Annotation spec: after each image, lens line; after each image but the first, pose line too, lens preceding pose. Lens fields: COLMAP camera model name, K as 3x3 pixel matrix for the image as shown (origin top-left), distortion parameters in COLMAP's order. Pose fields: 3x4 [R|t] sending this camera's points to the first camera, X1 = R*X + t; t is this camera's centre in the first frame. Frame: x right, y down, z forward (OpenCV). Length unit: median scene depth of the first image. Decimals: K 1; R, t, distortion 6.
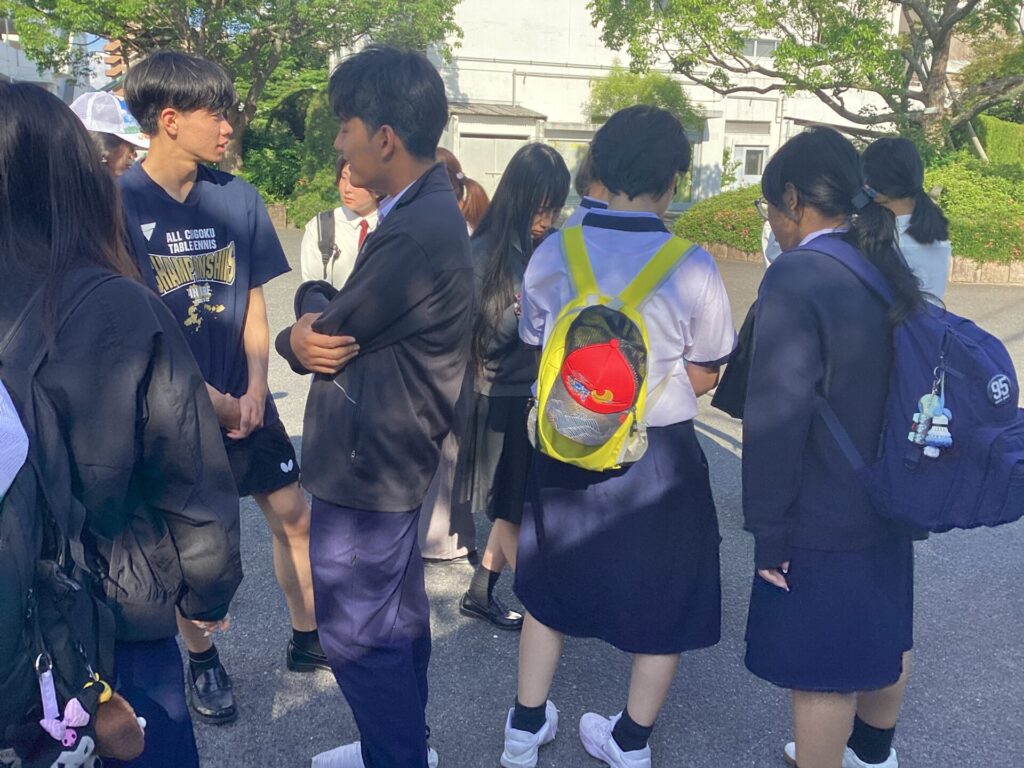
lens RADIAL K [[882.1, 0, 512.0], [0, 882.1, 384.0], [0, 0, 1]] dist [0.065677, -0.000471]
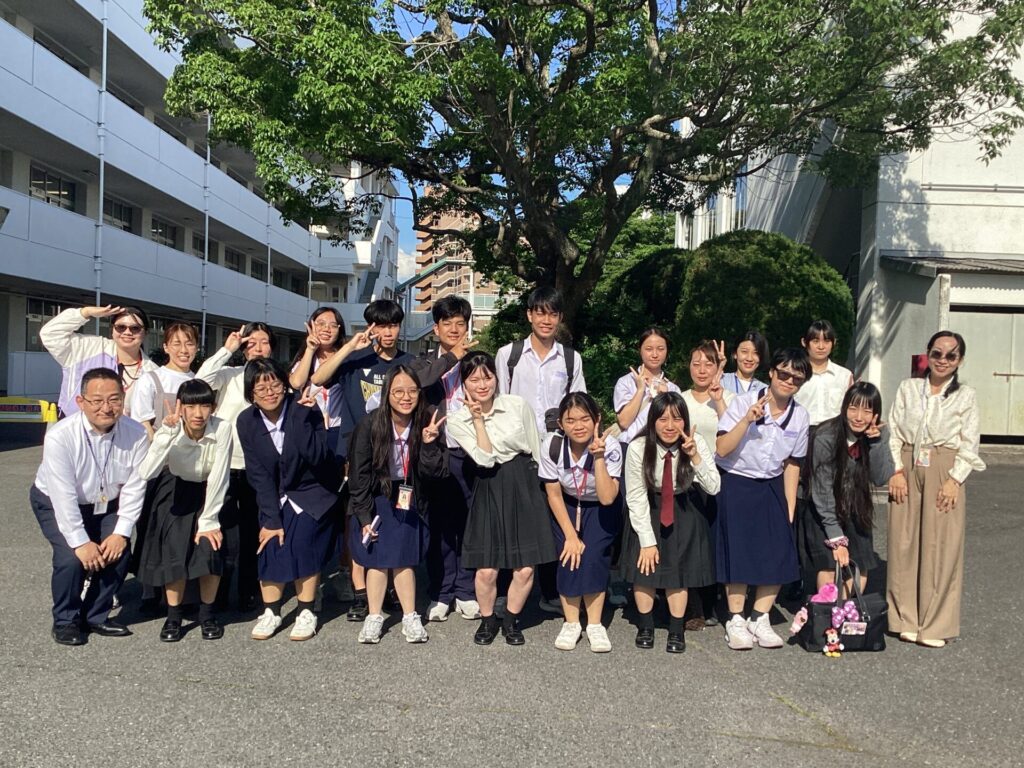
lens RADIAL K [[1066.5, 0, 512.0], [0, 1066.5, 384.0], [0, 0, 1]] dist [-0.070595, -0.003943]
pose [[0.950135, 0.011791, -0.311616, -0.104672], [-0.080965, 0.974343, -0.210001, -0.068706], [0.301144, 0.224760, 0.926712, 0.295061]]
